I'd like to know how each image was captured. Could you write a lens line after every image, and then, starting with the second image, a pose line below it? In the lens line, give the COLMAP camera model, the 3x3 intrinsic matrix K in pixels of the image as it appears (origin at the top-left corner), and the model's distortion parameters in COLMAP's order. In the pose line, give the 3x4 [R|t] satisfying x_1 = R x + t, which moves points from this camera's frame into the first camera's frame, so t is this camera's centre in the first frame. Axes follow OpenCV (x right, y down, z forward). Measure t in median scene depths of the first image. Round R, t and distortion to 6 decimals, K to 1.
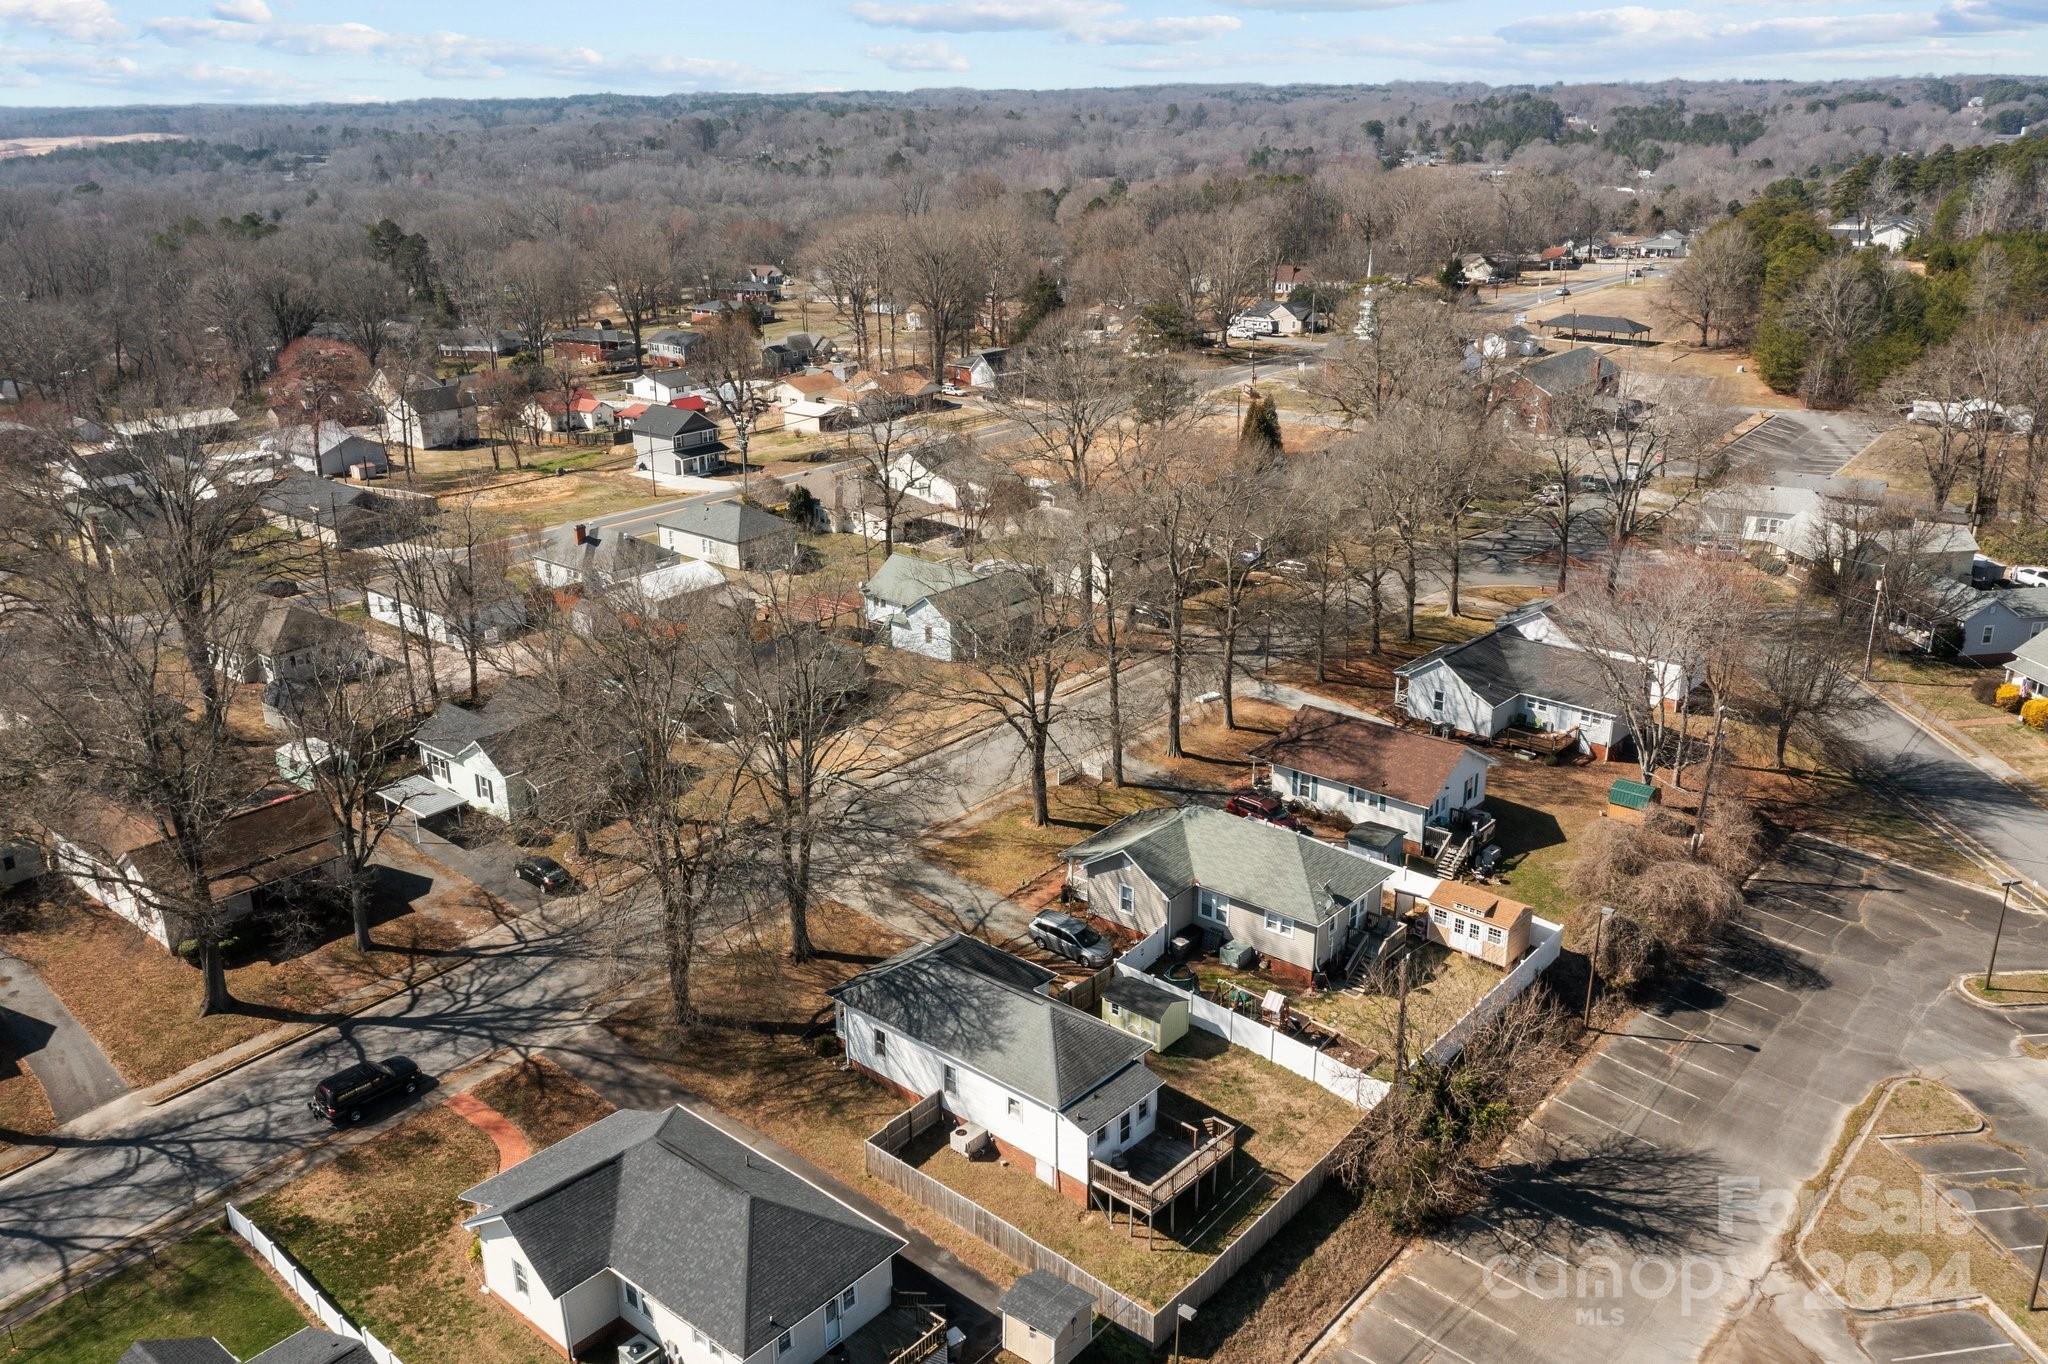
lens RADIAL K [[1615.1, 0, 1019.0], [0, 1615.1, 693.9], [0, 0, 1]] dist [-0.004616, 0.005418]
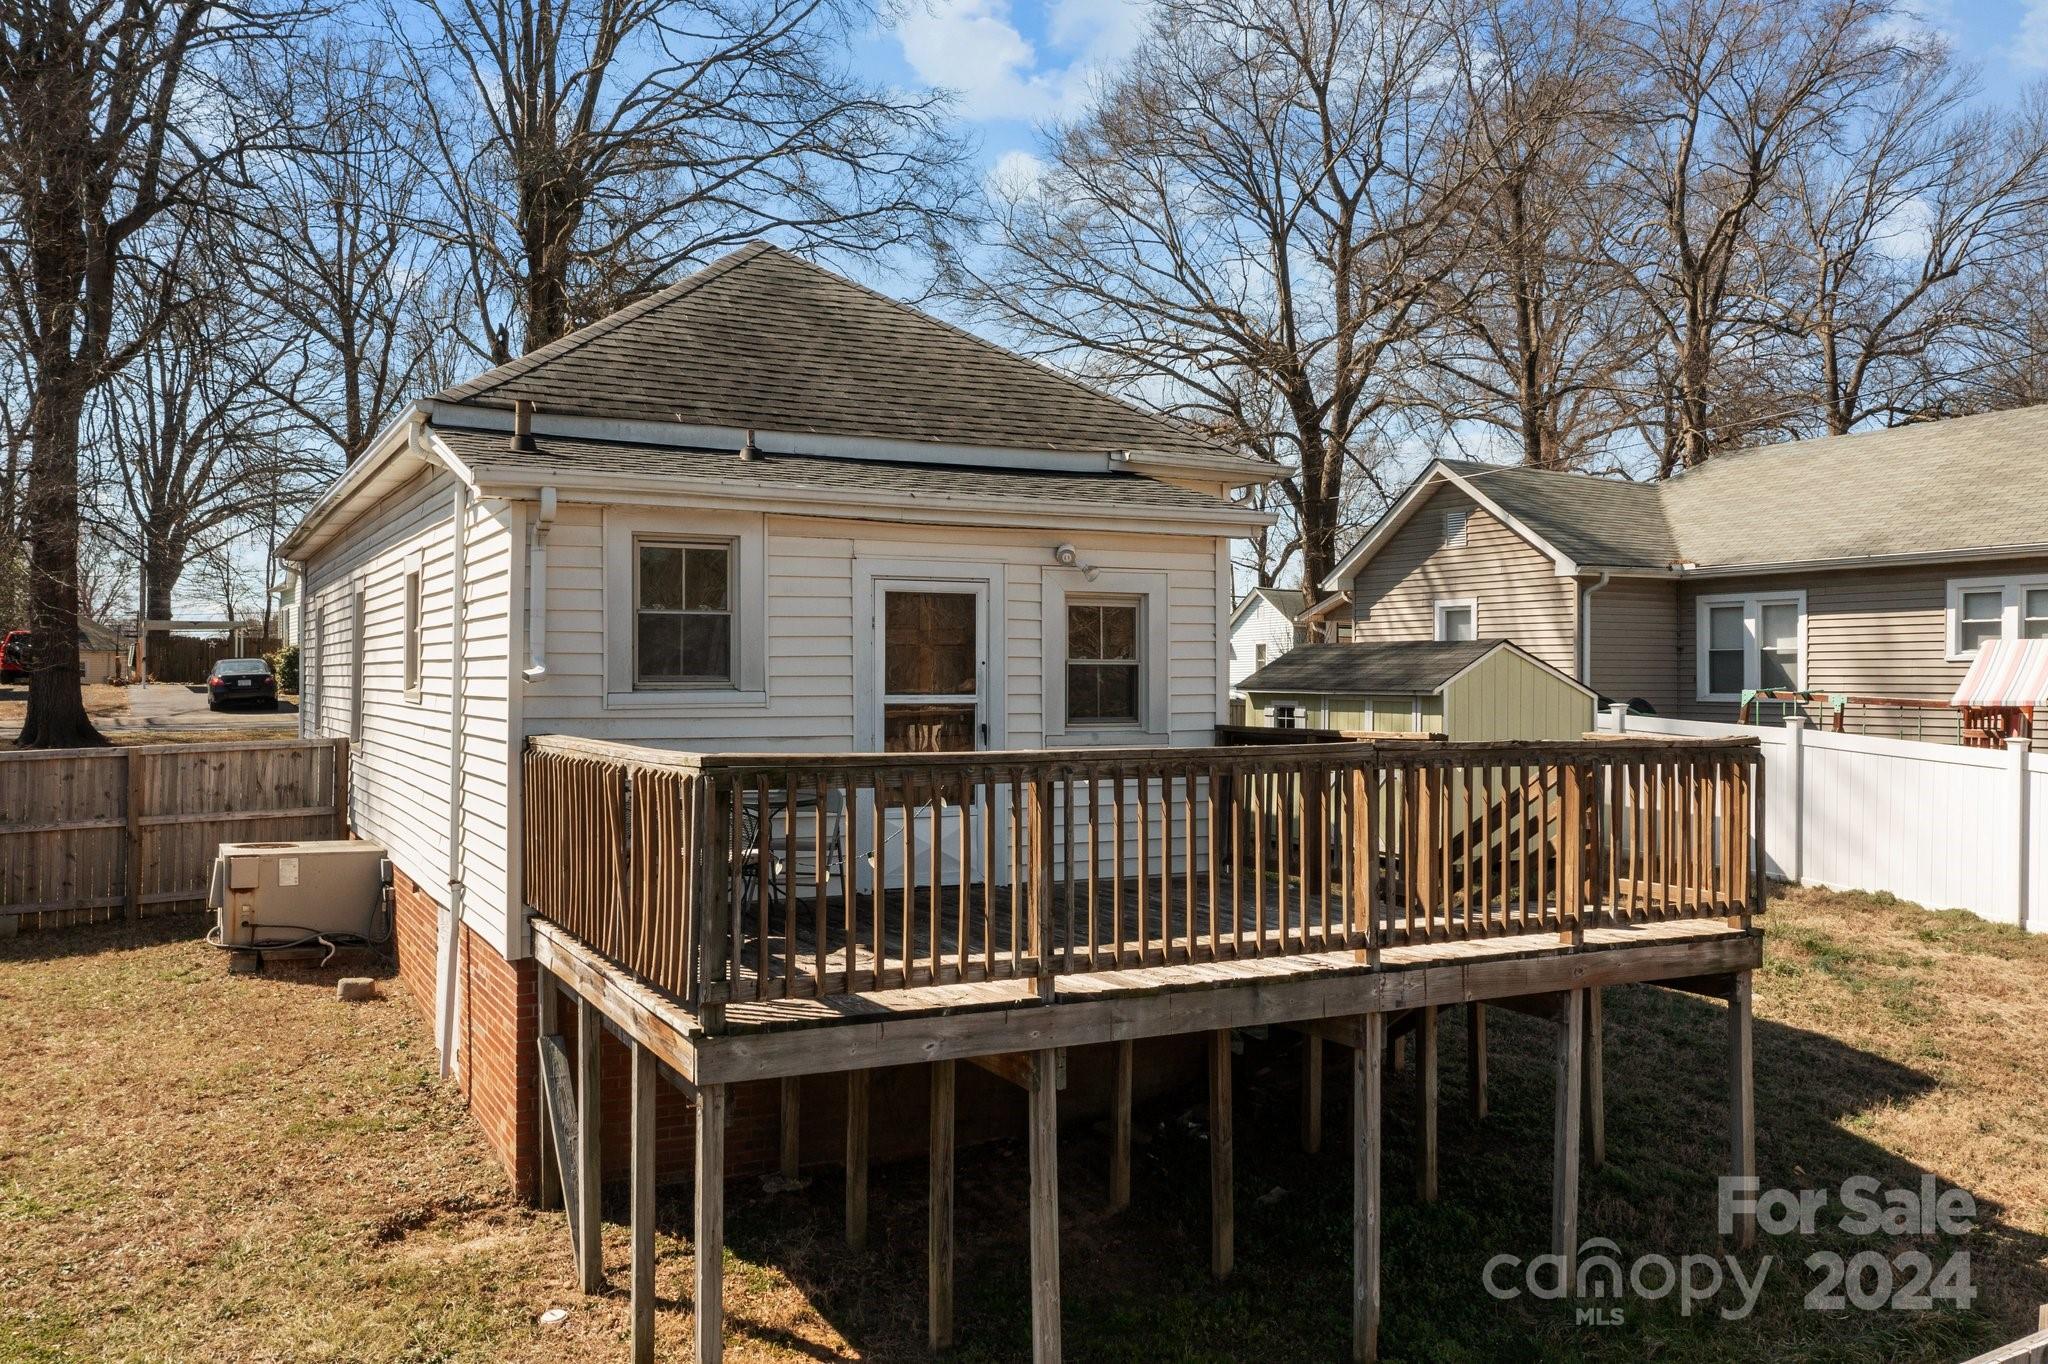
lens RADIAL K [[1631.4, 0, 1020.0], [0, 1631.4, 678.8], [0, 0, 1]] dist [-0.006926, 0.005487]
pose [[0.937336, 0.018673, -0.347926, 0.115862], [-0.137396, 0.937456, -0.319843, 0.292280], [0.320193, 0.347604, 0.881276, 0.814569]]
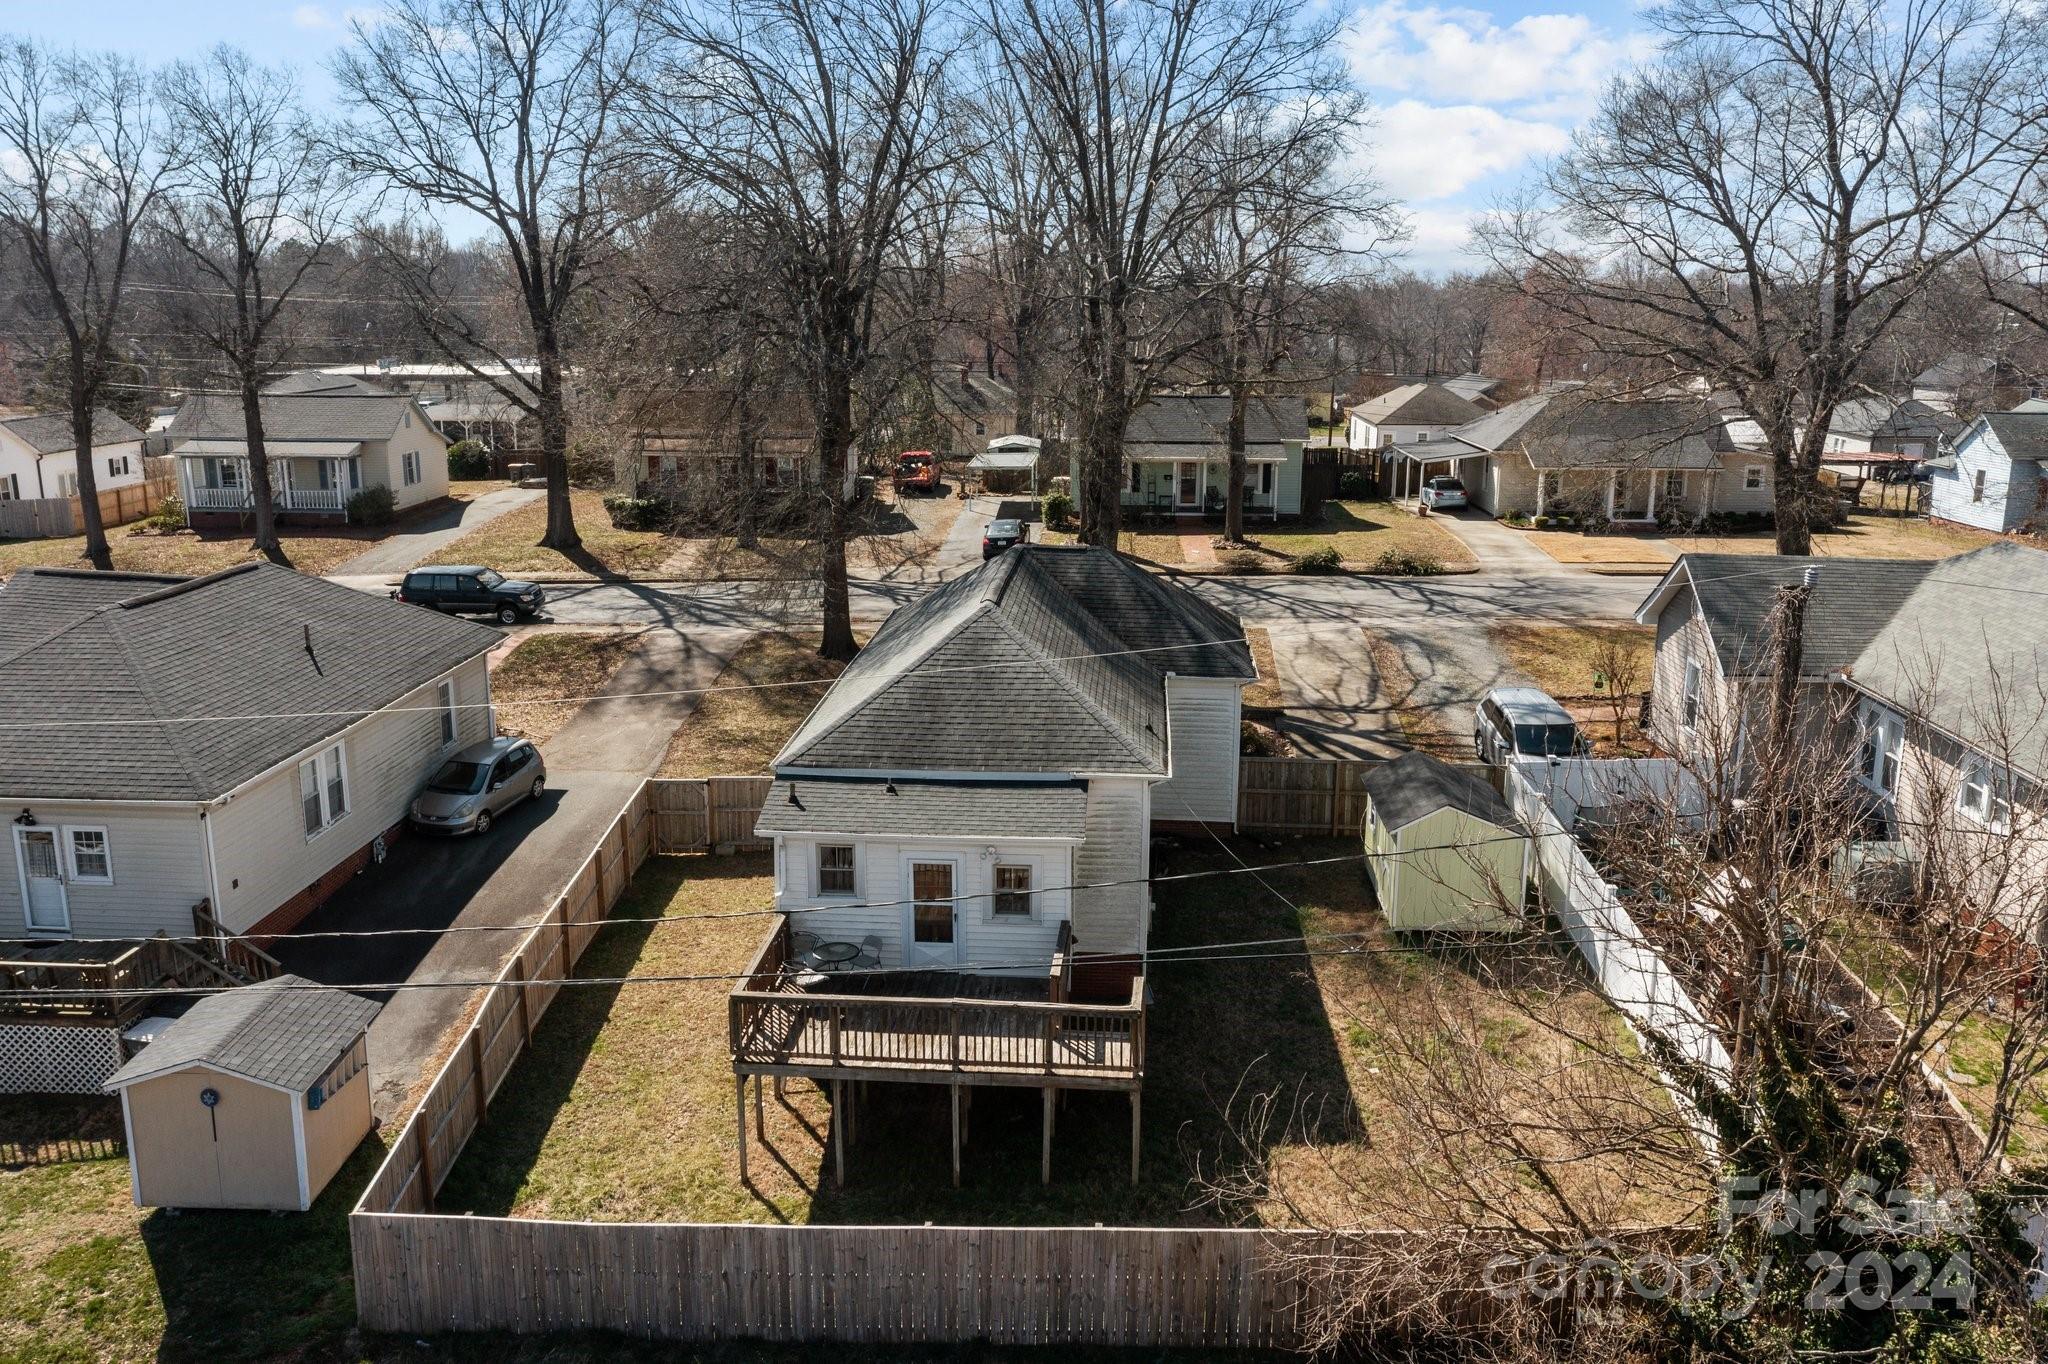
lens RADIAL K [[1646.2, 0, 1019.0], [0, 1646.2, 682.0], [0, 0, 1]] dist [-0.012294, 0.009268]
pose [[0.608327, 0.198652, -0.768424, 0.334909], [-0.283350, 0.958728, 0.023534, 0.191830], [0.741385, 0.203416, 0.639508, 0.711147]]
